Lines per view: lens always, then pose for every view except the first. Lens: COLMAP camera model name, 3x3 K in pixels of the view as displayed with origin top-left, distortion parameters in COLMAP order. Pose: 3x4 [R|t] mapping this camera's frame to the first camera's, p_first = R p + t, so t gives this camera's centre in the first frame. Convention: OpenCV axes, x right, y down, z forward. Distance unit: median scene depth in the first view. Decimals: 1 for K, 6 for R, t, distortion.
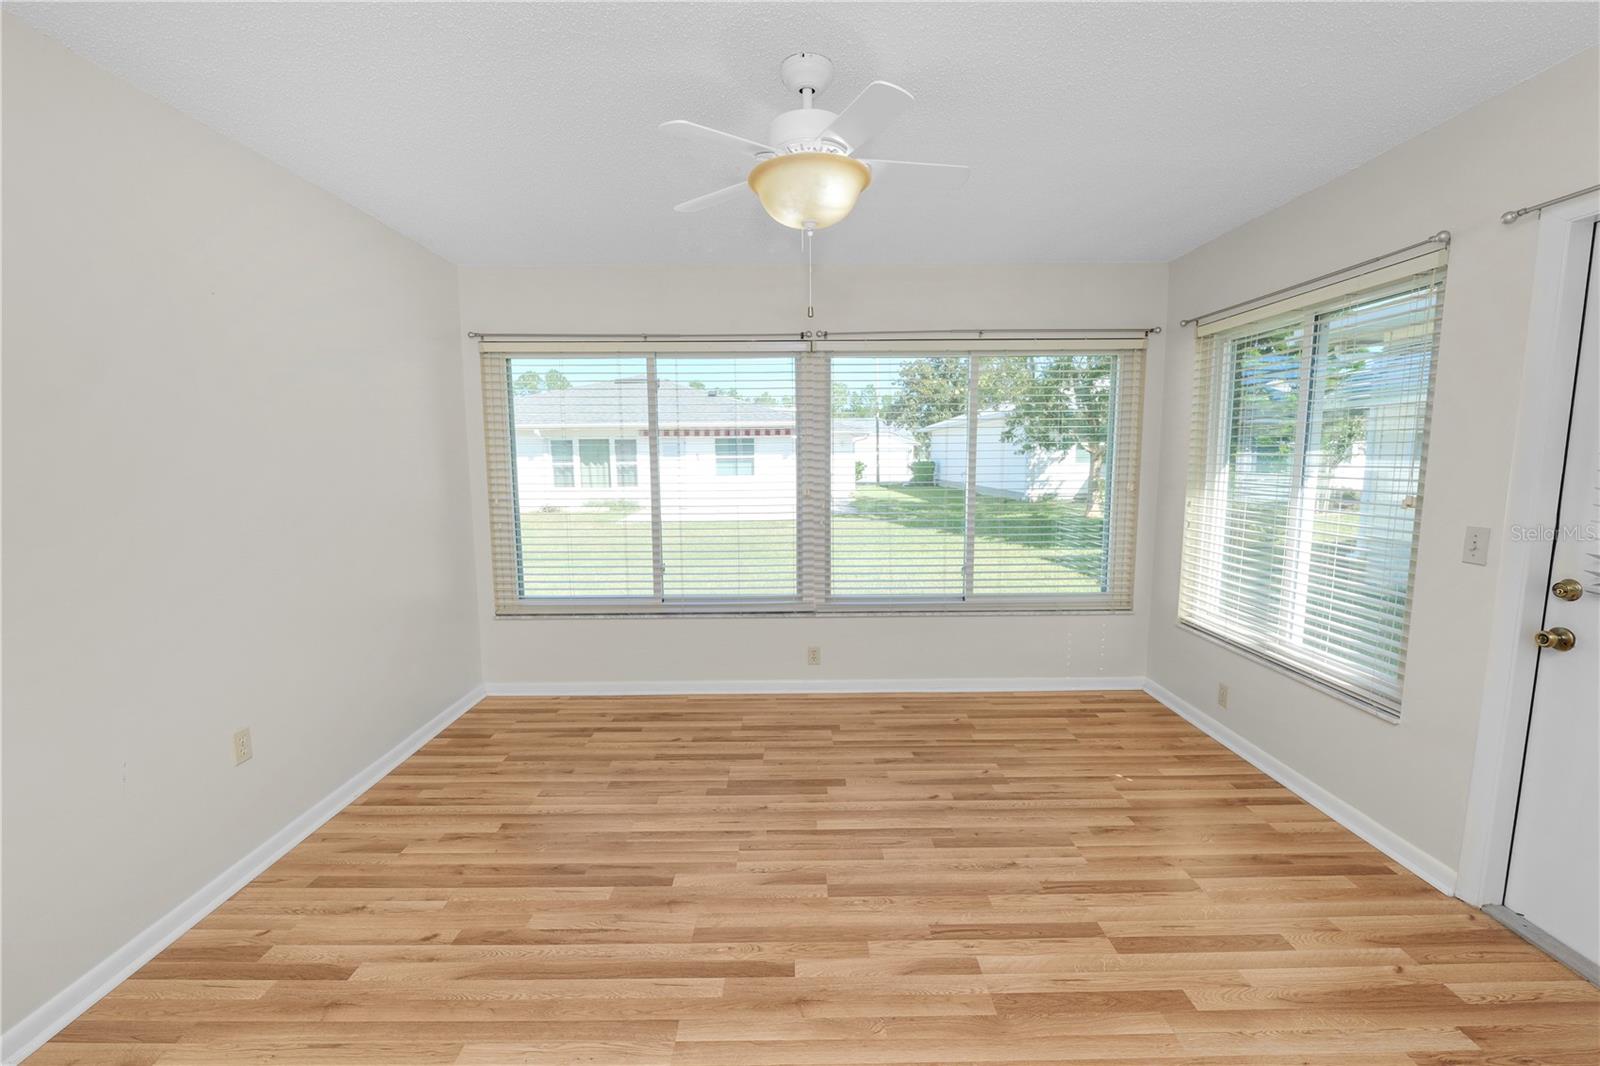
lens RADIAL K [[651.9, 0, 799.4], [0, 651.9, 533.4], [0, 0, 1]] dist [-0.013842, 0.001572]
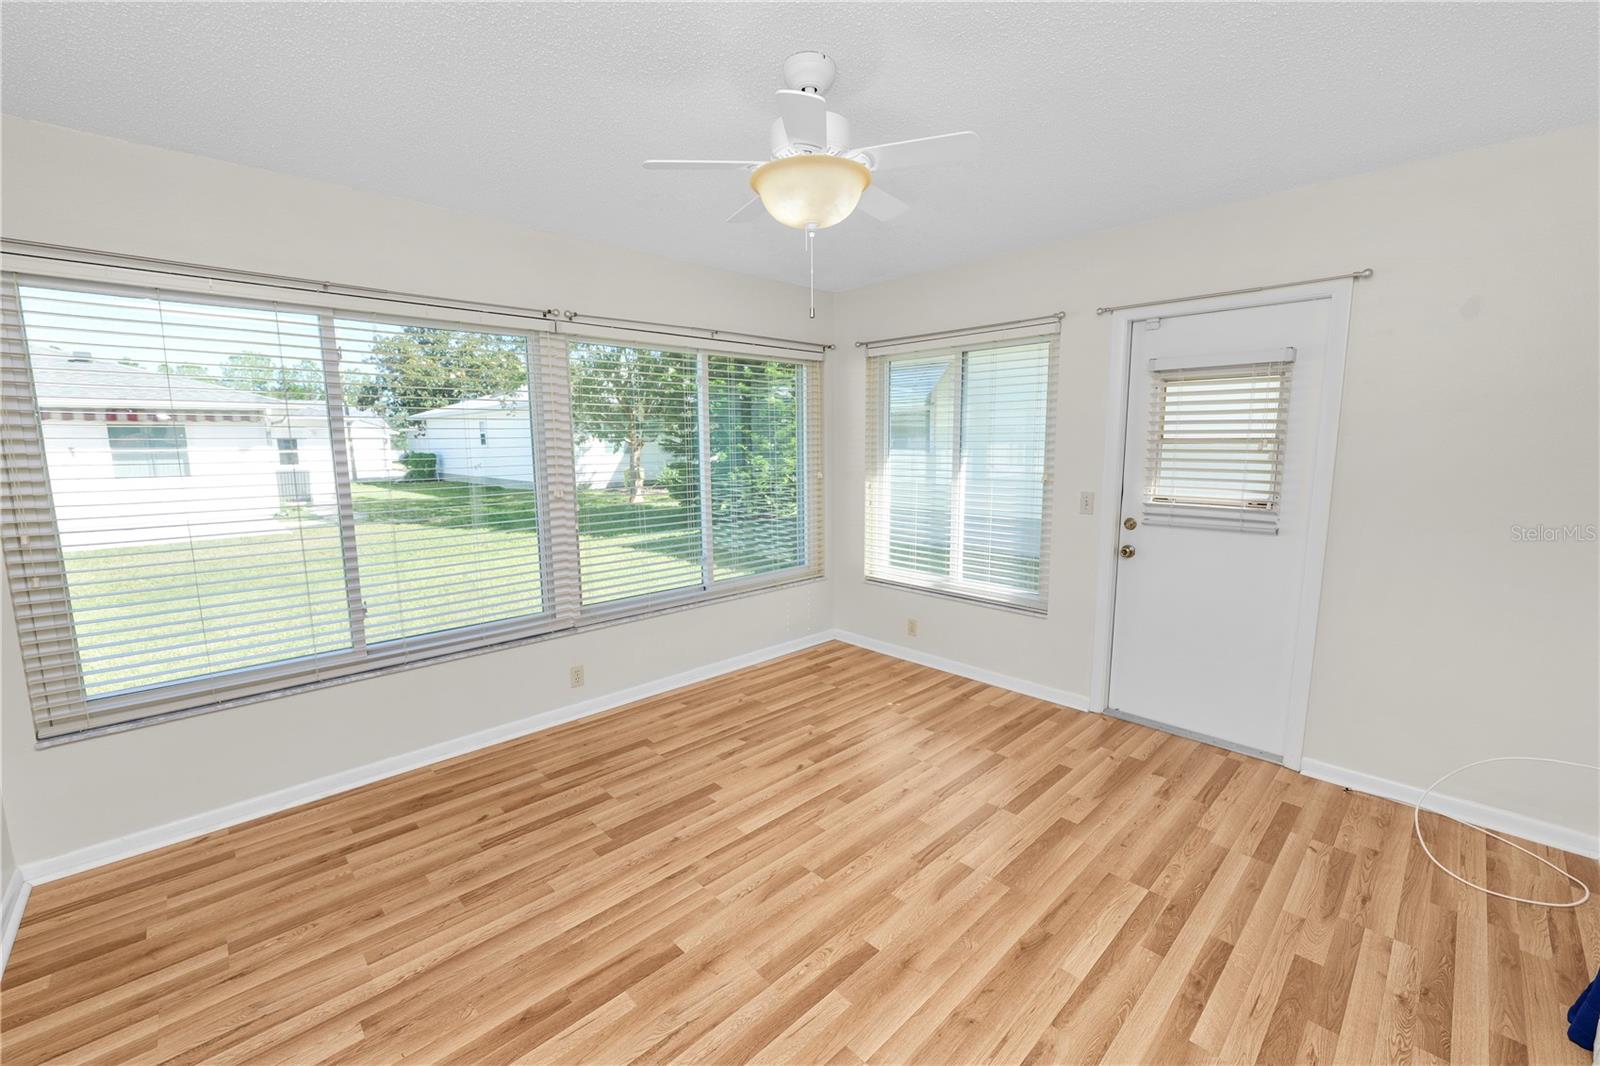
lens RADIAL K [[651.9, 0, 797.9], [0, 651.9, 534.4], [0, 0, 1]] dist [-0.013842, 0.001572]
pose [[0.727968, -0.096062, 0.678848, -0.454506], [0.084508, 0.995157, 0.050200, -0.033115], [-0.680383, 0.020824, 0.732561, 0.181727]]
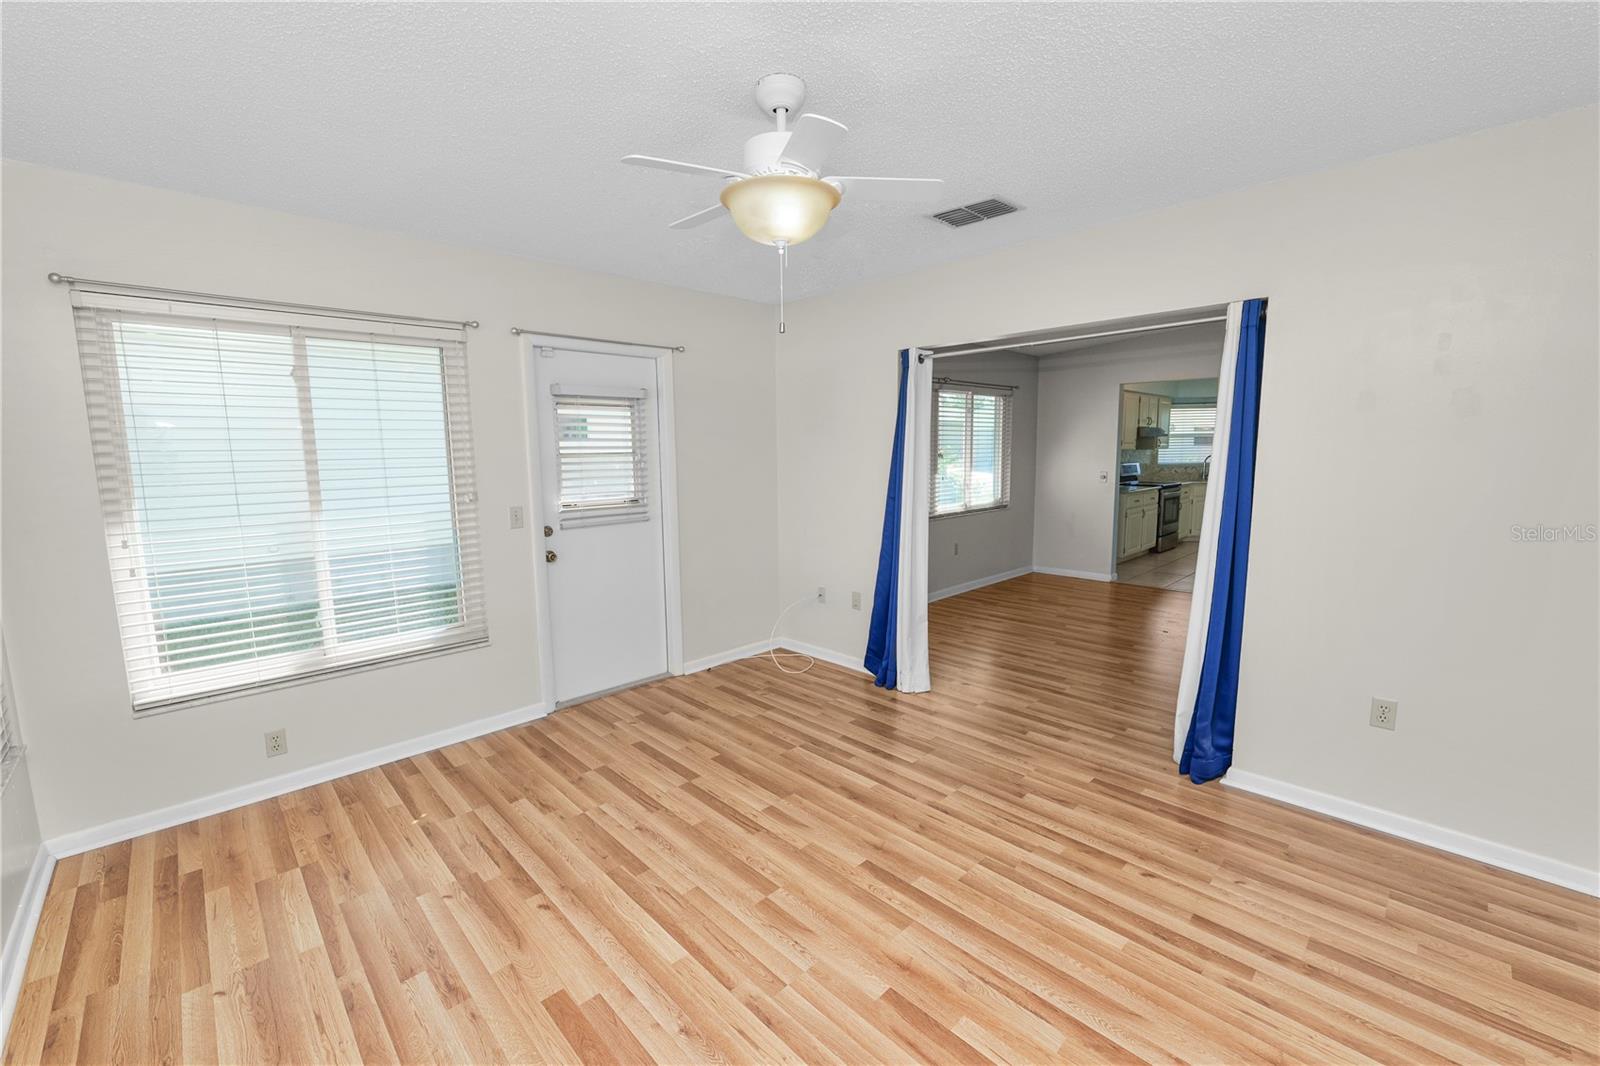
lens RADIAL K [[651.9, 0, 796.8], [0, 651.9, 537.2], [0, 0, 1]] dist [-0.013842, 0.001572]
pose [[-0.688559, -0.083784, 0.720324, -0.484108], [0.103437, 0.971800, 0.211909, -0.148604], [-0.717766, 0.220420, -0.660475, 1.100416]]
